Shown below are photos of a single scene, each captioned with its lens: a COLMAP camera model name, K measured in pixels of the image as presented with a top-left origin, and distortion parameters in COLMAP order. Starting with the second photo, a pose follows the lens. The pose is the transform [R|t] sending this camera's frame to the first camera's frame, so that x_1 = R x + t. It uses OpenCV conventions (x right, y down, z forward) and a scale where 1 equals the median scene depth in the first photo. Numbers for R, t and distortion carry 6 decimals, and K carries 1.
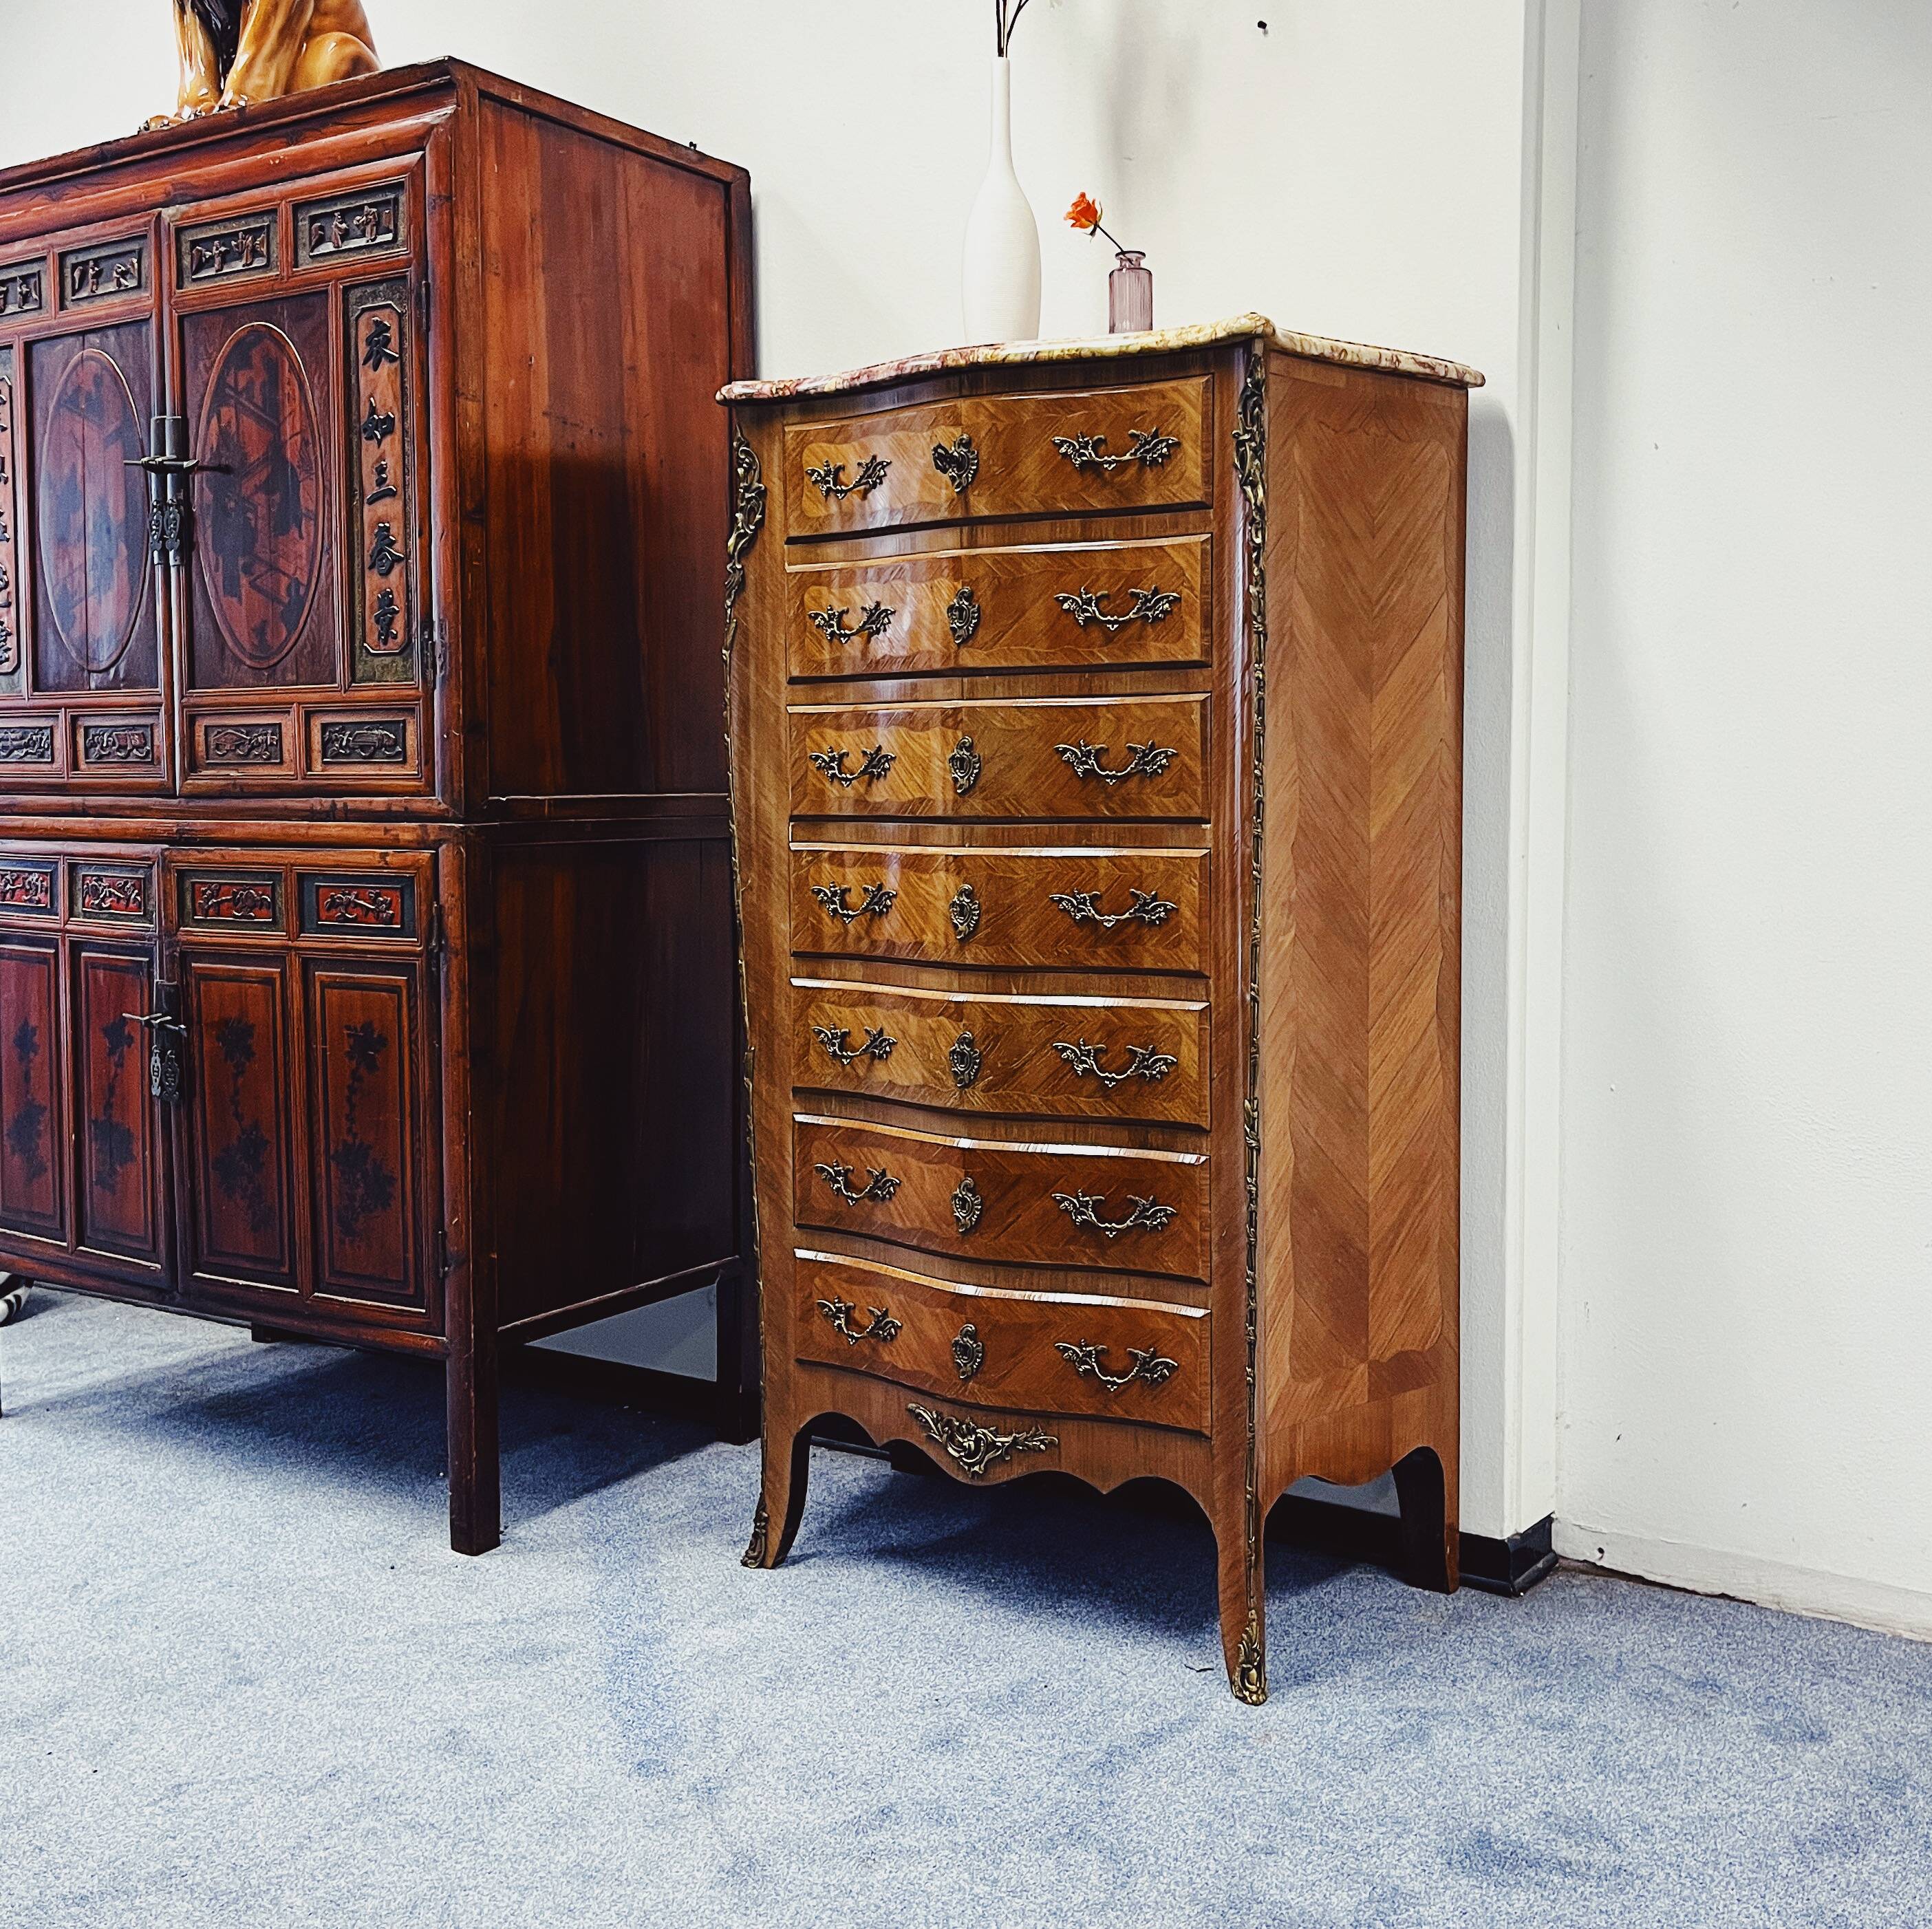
lens RADIAL K [[2133.9, 0, 966.0], [0, 2133.9, 964.5], [0, 0, 1]] dist [0.026735, -0.005226]
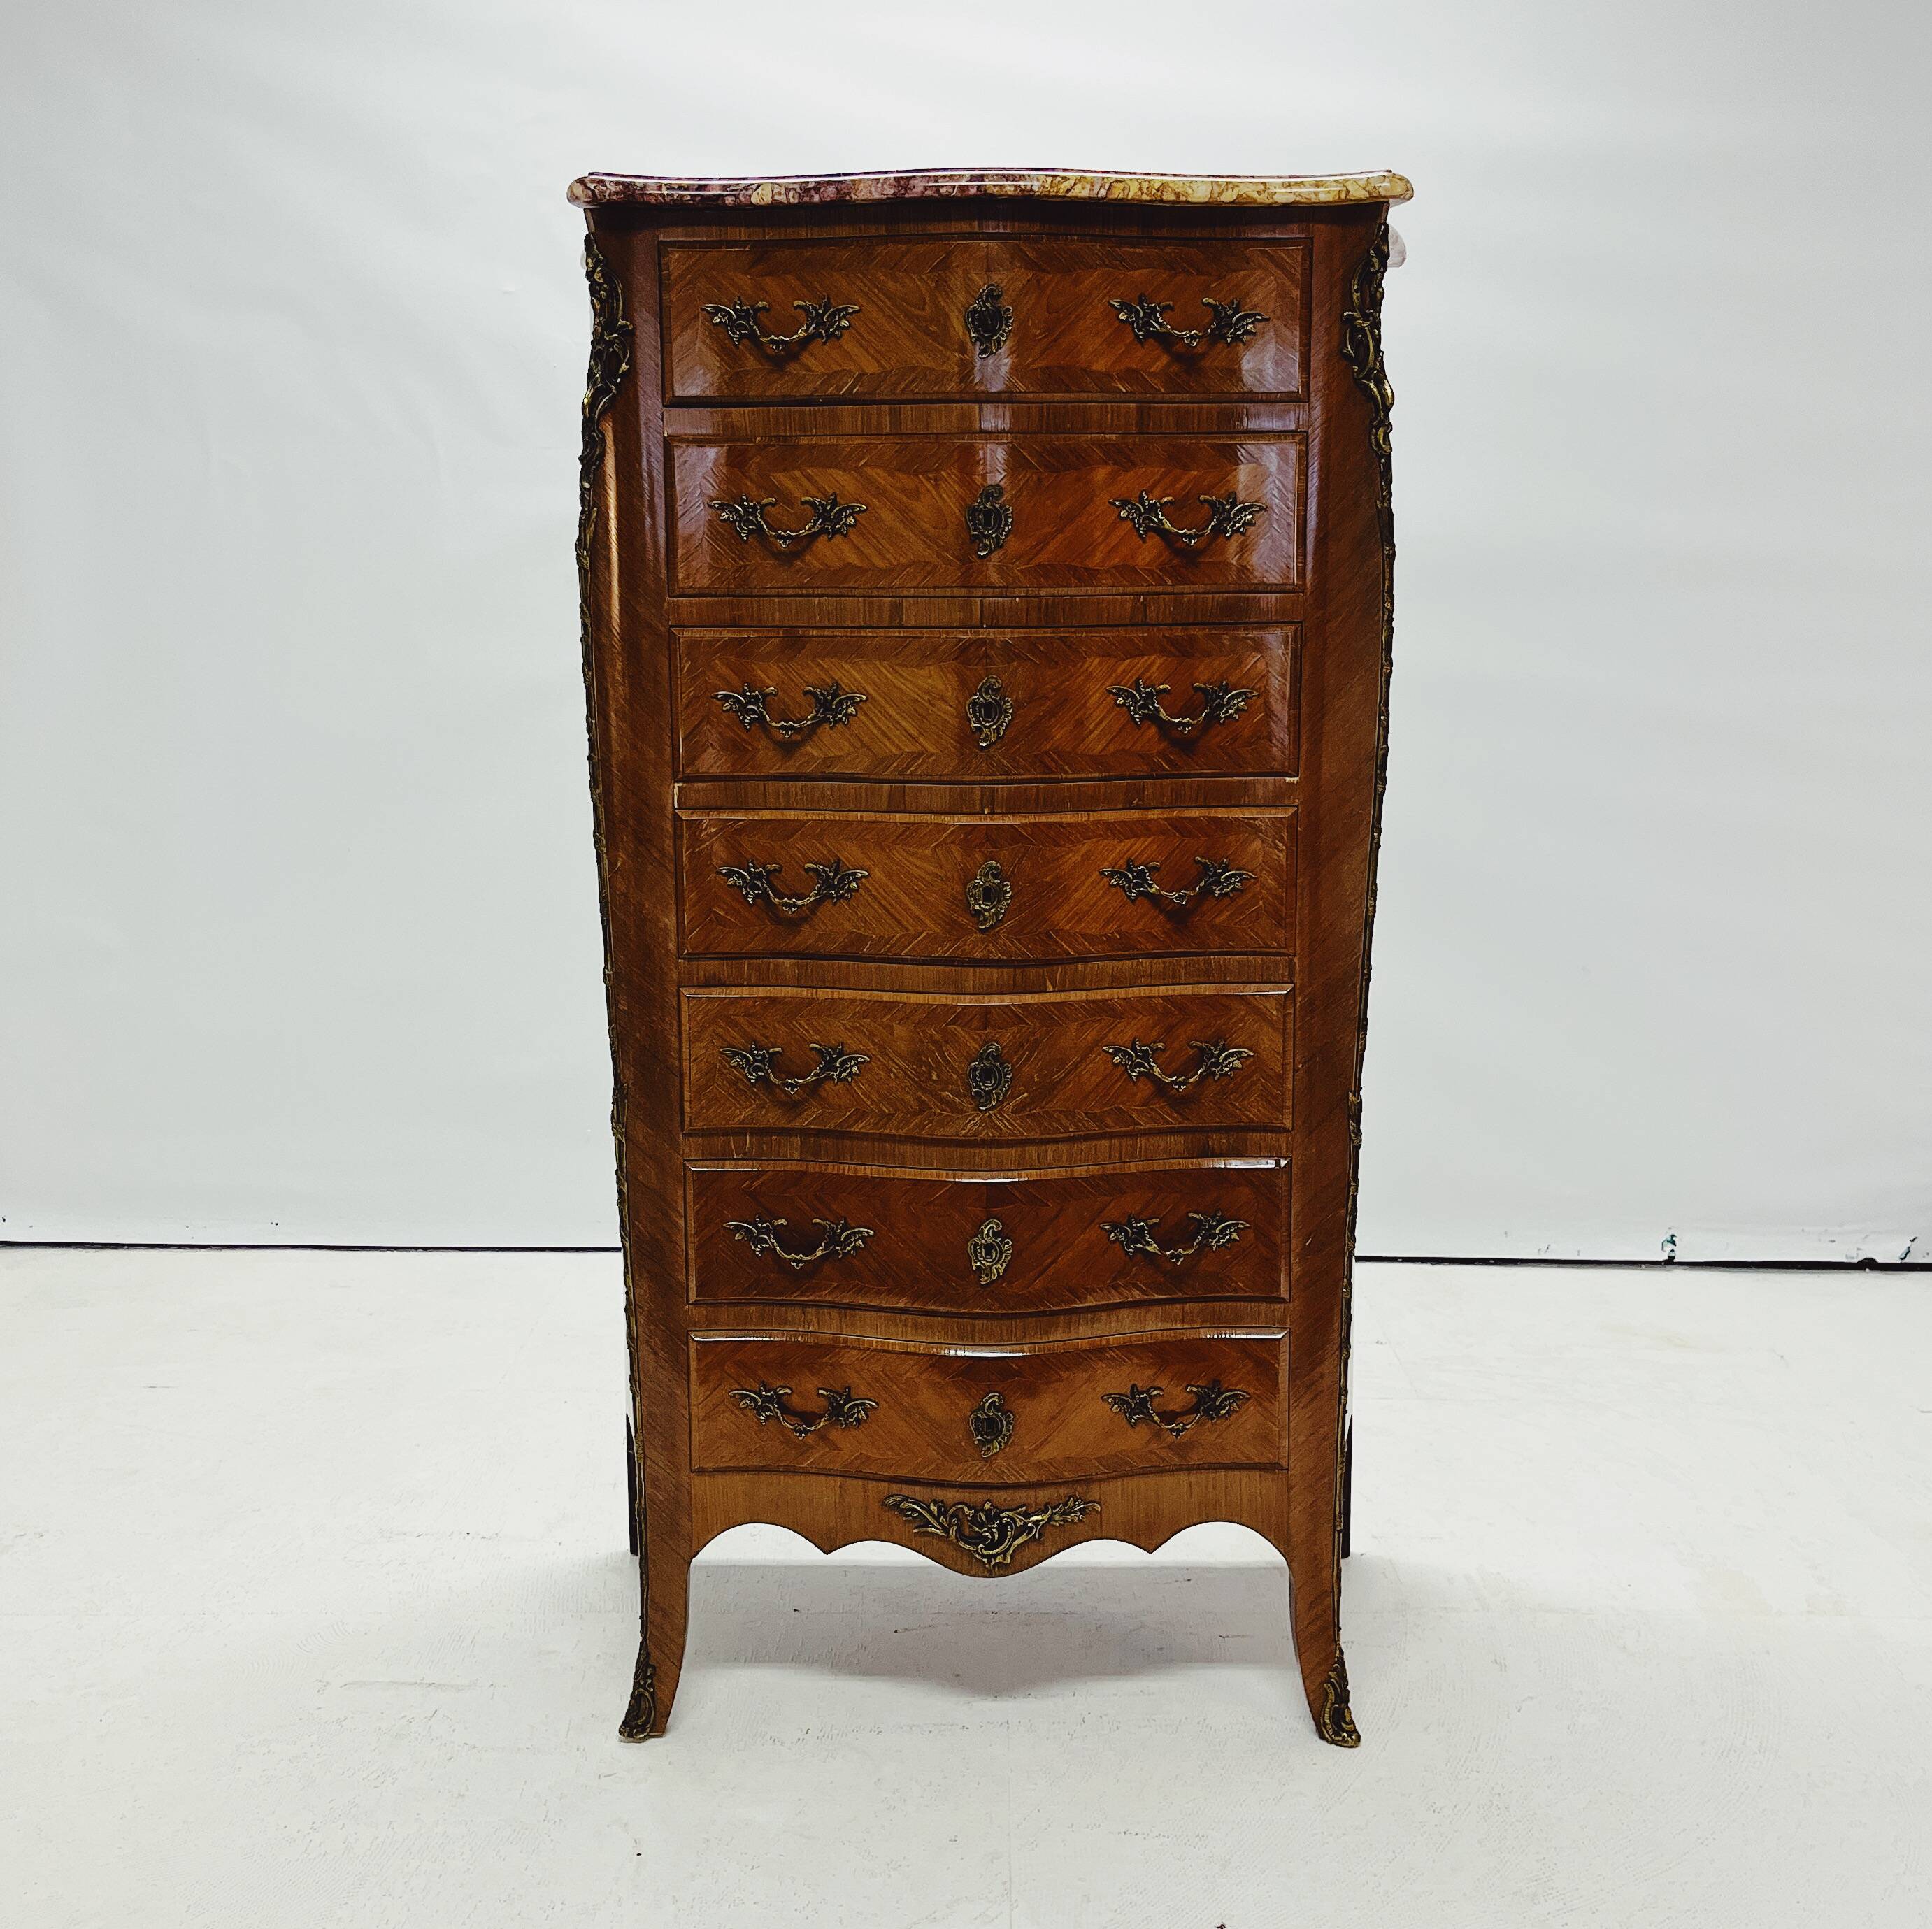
lens RADIAL K [[2104.5, 0, 977.9], [0, 2104.5, 964.5], [0, 0, 1]] dist [0.022172, 0.017062]
pose [[0.831968, -0.095212, 0.546593, -0.438656], [0.048631, 0.993888, 0.099105, -0.077280], [-0.552688, -0.055871, 0.831513, 0.346489]]
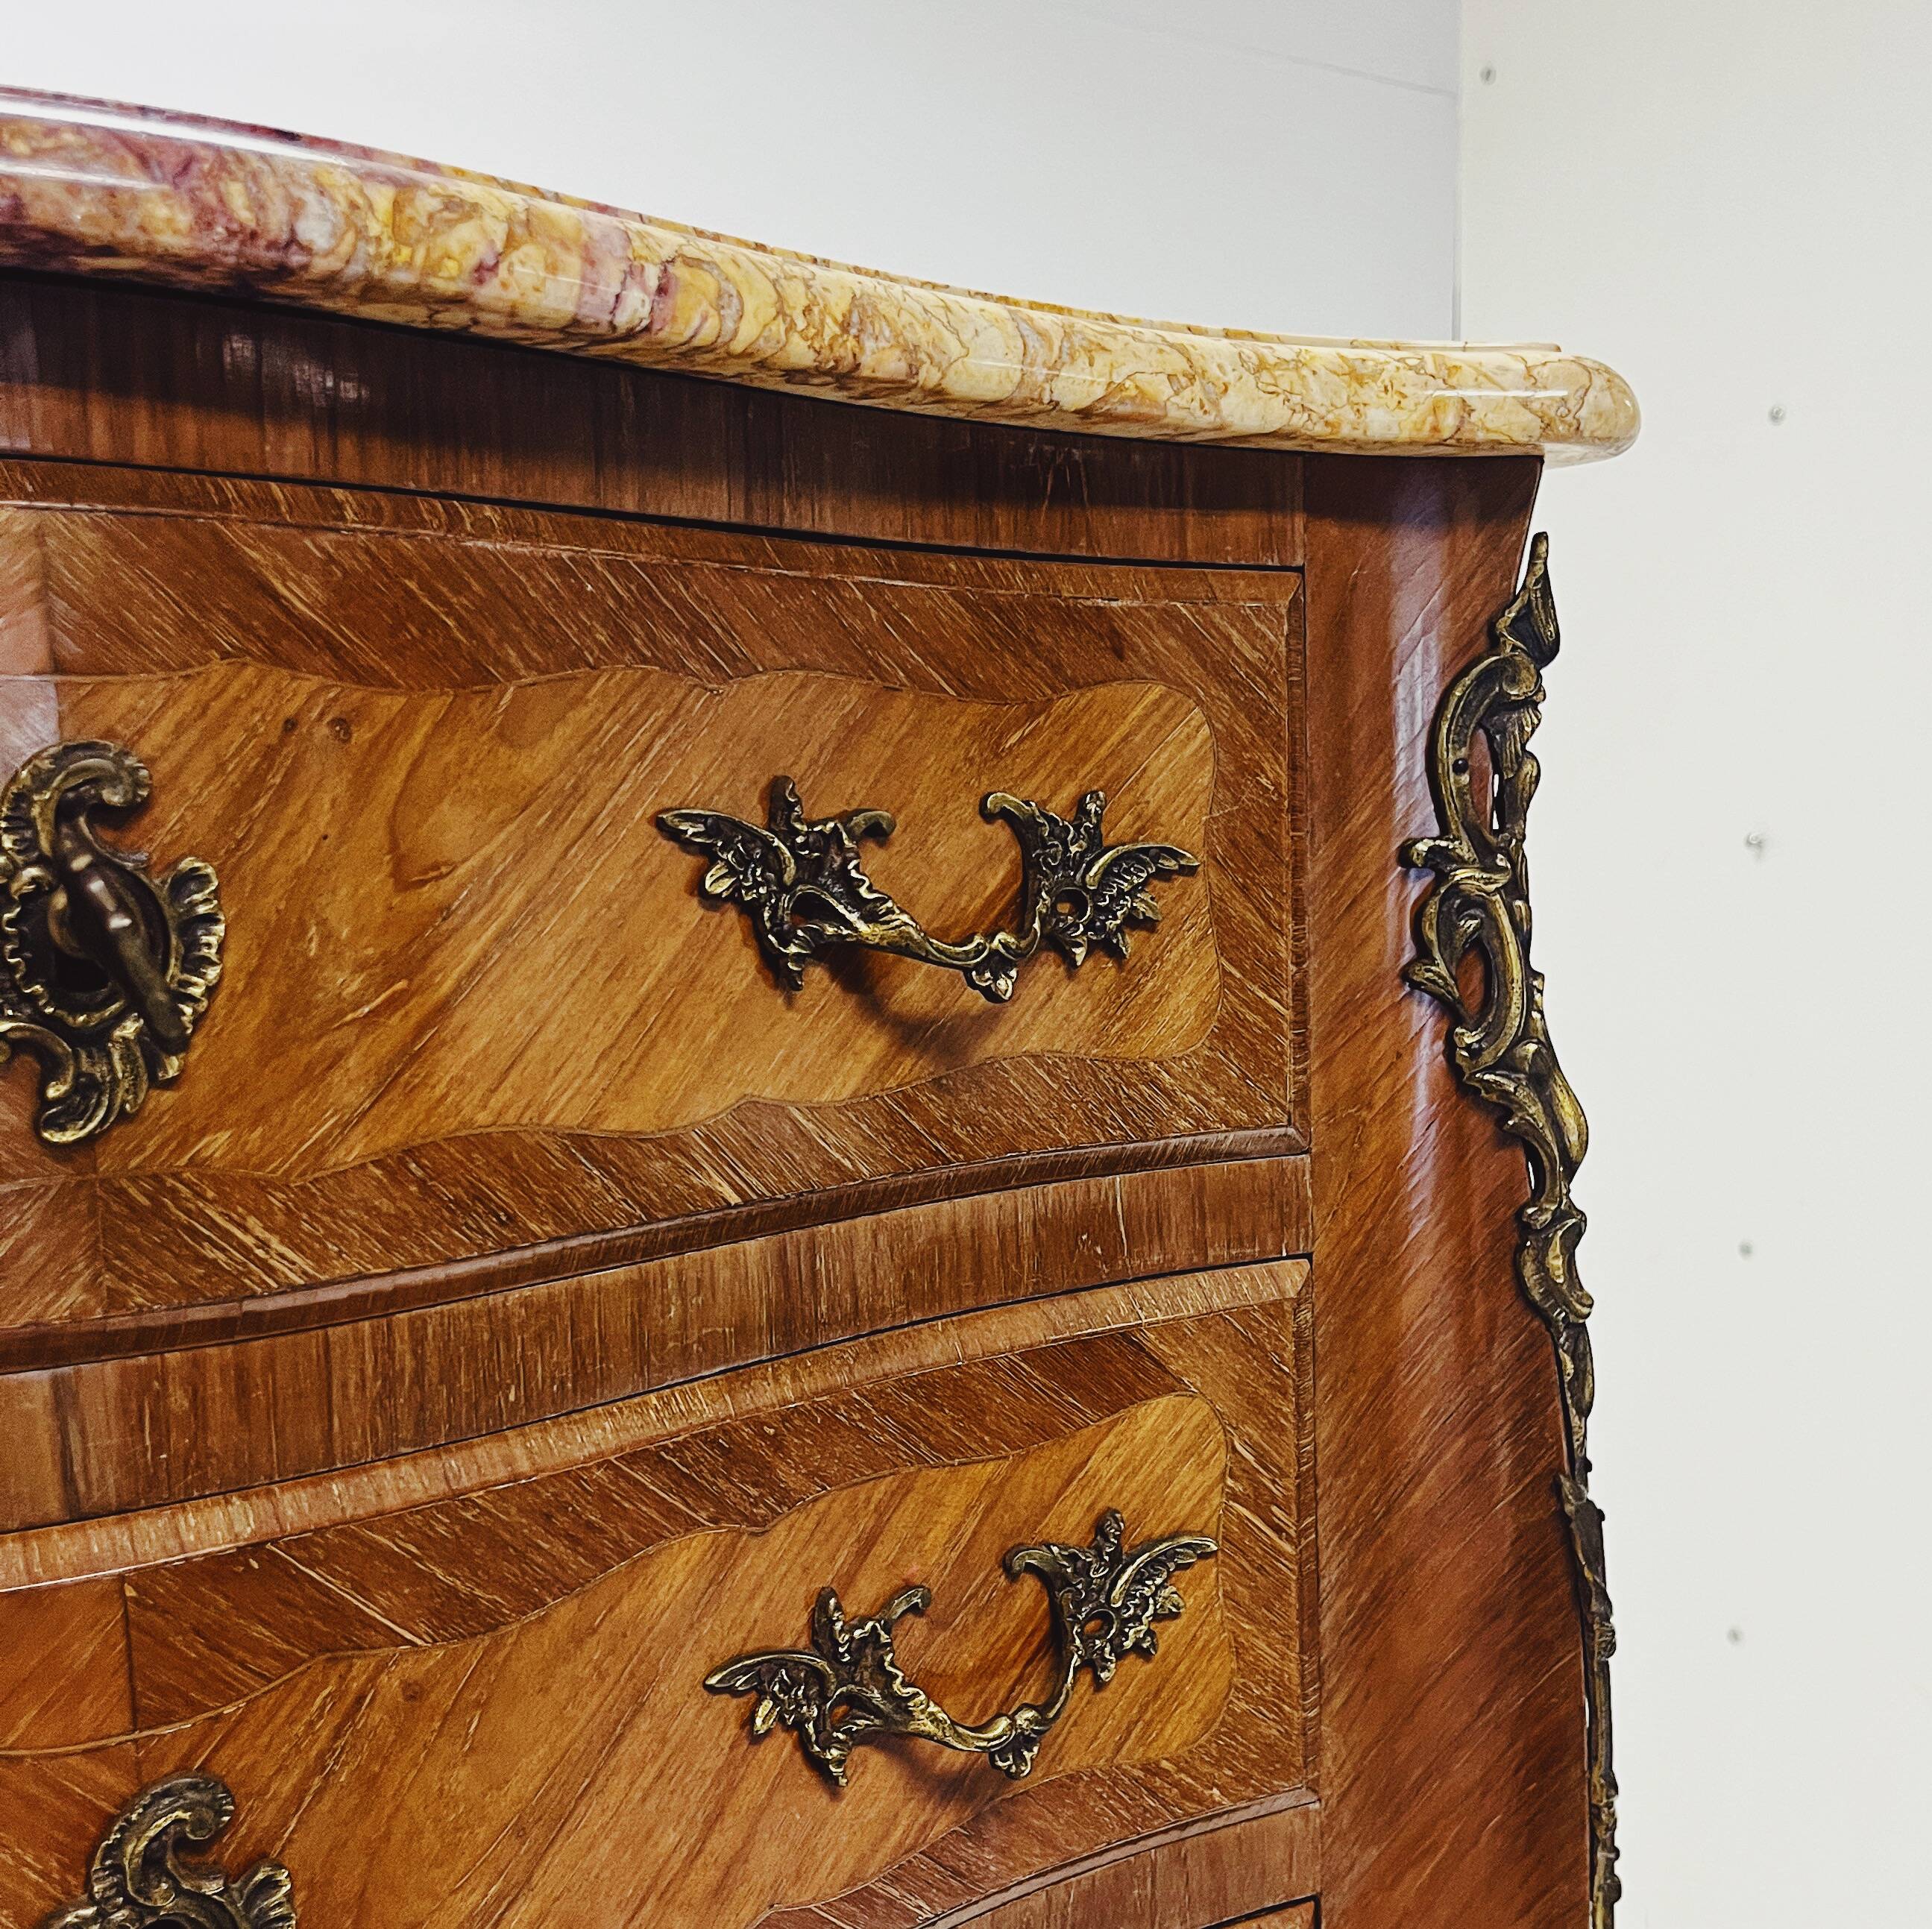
lens RADIAL K [[2255.7, 0, 1053.7], [0, 2255.7, 1162.2], [0, 0, 1]] dist [0.013691, 0.036181]
pose [[0.398317, -0.132059, 0.907691, -0.110622], [0.102299, 0.989804, 0.099114, -0.224882], [-0.911525, 0.053377, 0.407765, 0.868625]]
